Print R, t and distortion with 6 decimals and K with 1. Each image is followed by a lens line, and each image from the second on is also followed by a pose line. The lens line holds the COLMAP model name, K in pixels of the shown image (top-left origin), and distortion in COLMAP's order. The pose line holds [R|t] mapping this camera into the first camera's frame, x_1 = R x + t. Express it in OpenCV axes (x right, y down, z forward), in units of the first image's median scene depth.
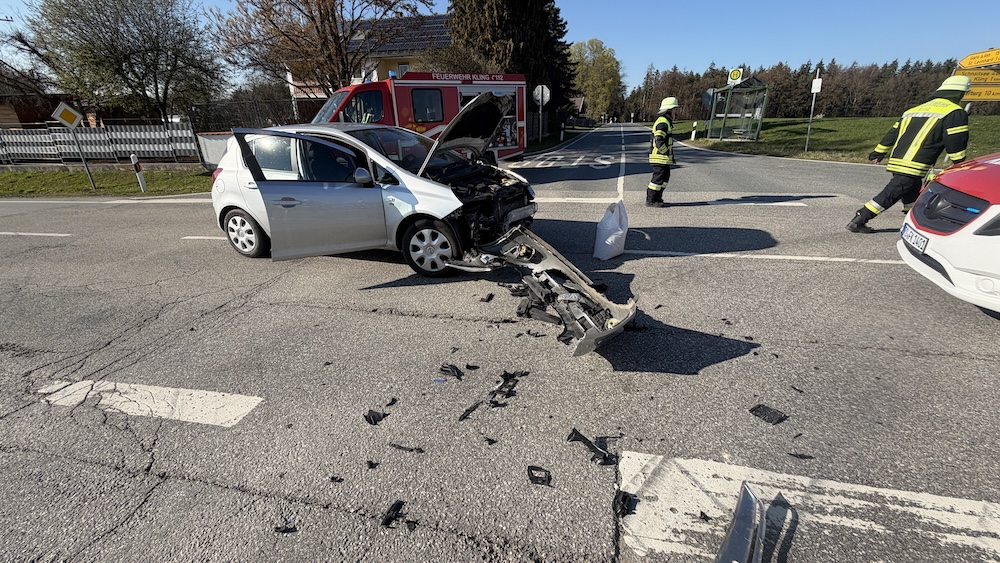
lens RADIAL K [[398.5, 0, 500.0], [0, 398.5, 281.5], [0, 0, 1]] dist [0.000146, -0.000068]
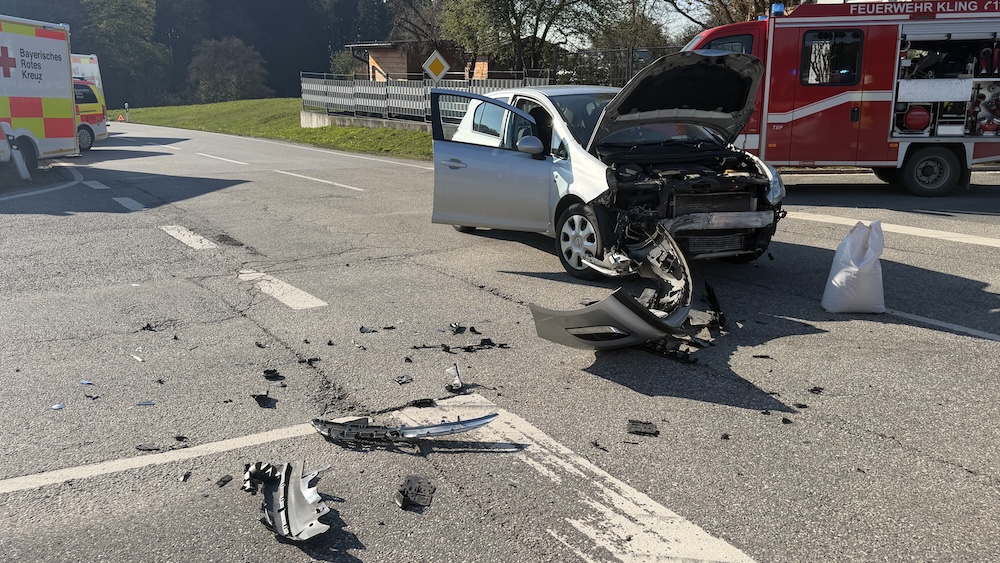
lens RADIAL K [[806.4, 0, 500.0], [0, 806.4, 281.5], [0, 0, 1]] dist [0.200688, -0.346188]
pose [[0.713704, 0.191650, -0.673718, 0.811432], [-0.283301, 0.958639, -0.027414, 0.085601], [0.640599, 0.210431, 0.738480, -0.281771]]
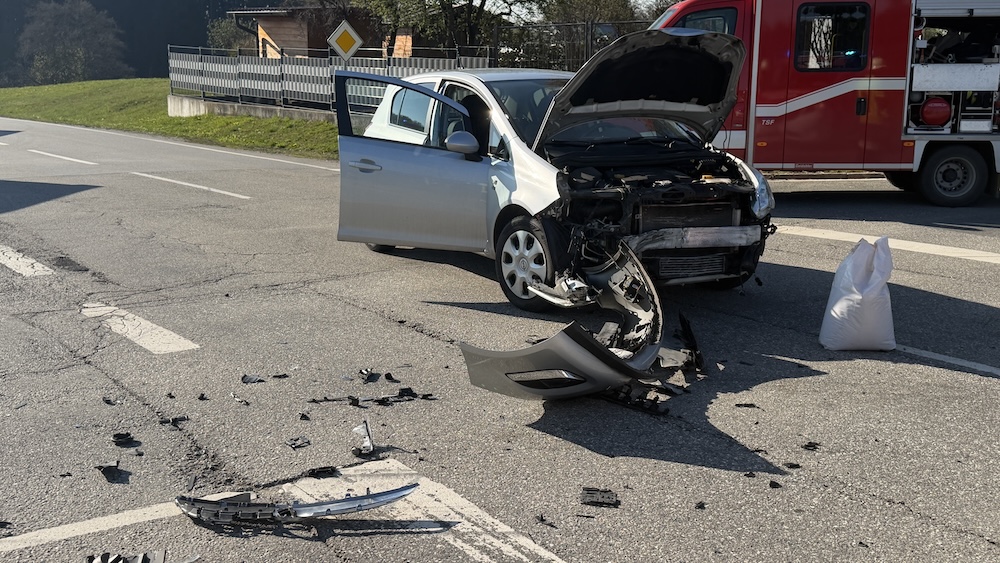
lens RADIAL K [[1031.3, 0, 500.0], [0, 1031.3, 281.5], [0, 0, 1]] dist [0.219179, -0.433766]
pose [[0.758577, 0.166145, -0.630045, 0.829678], [-0.272916, 0.959056, -0.075687, 0.082210], [0.591674, 0.229364, 0.772861, -0.289430]]
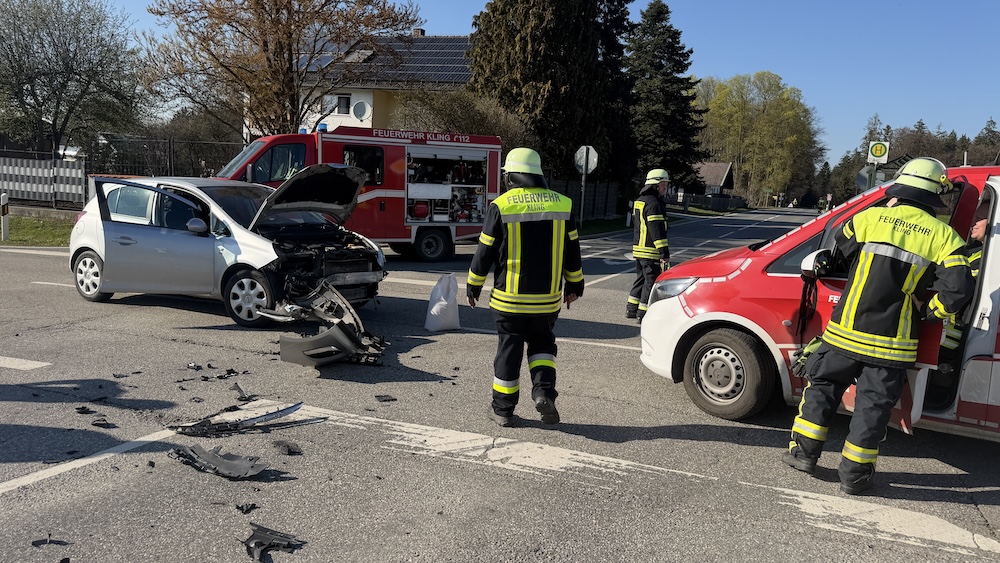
lens RADIAL K [[733.8, 0, 500.0], [0, 733.8, 281.5], [0, 0, 1]] dist [0.080527, -0.103162]
pose [[0.988264, 0.090132, -0.123332, 0.699131], [-0.118359, 0.962217, -0.245214, 0.269051], [0.096570, 0.256933, 0.961592, -0.795834]]
